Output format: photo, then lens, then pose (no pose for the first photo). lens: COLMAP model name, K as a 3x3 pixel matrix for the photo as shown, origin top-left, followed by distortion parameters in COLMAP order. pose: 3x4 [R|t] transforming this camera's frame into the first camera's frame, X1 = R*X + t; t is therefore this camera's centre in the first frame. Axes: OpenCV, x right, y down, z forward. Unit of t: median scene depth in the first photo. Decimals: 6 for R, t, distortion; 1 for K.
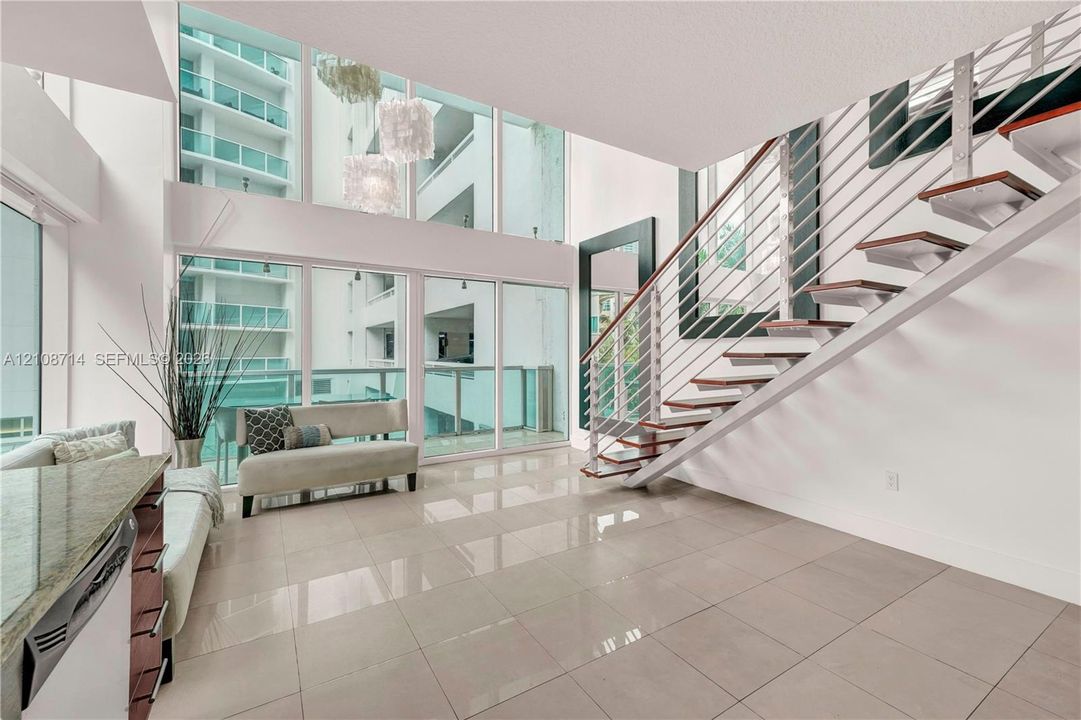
lens RADIAL K [[464.1, 0, 540.5], [0, 464.1, 360.0], [0, 0, 1]] dist [0.001546, 0.000457]
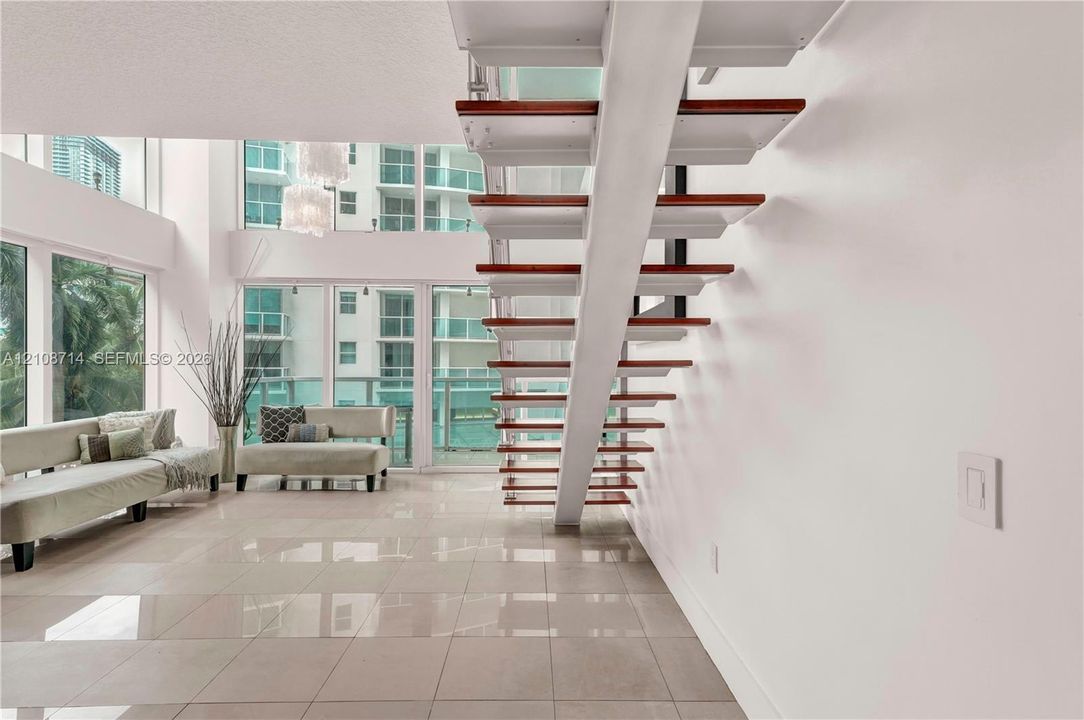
lens RADIAL K [[535.9, 0, 542.0], [0, 535.9, 360.0], [0, 0, 1]] dist [-0.001860, -0.000223]
pose [[0.850563, 0.001231, -0.525871, 0.701254], [-0.014077, 0.999692, -0.020429, 0.001702], [0.525684, 0.024779, 0.850319, 0.165161]]
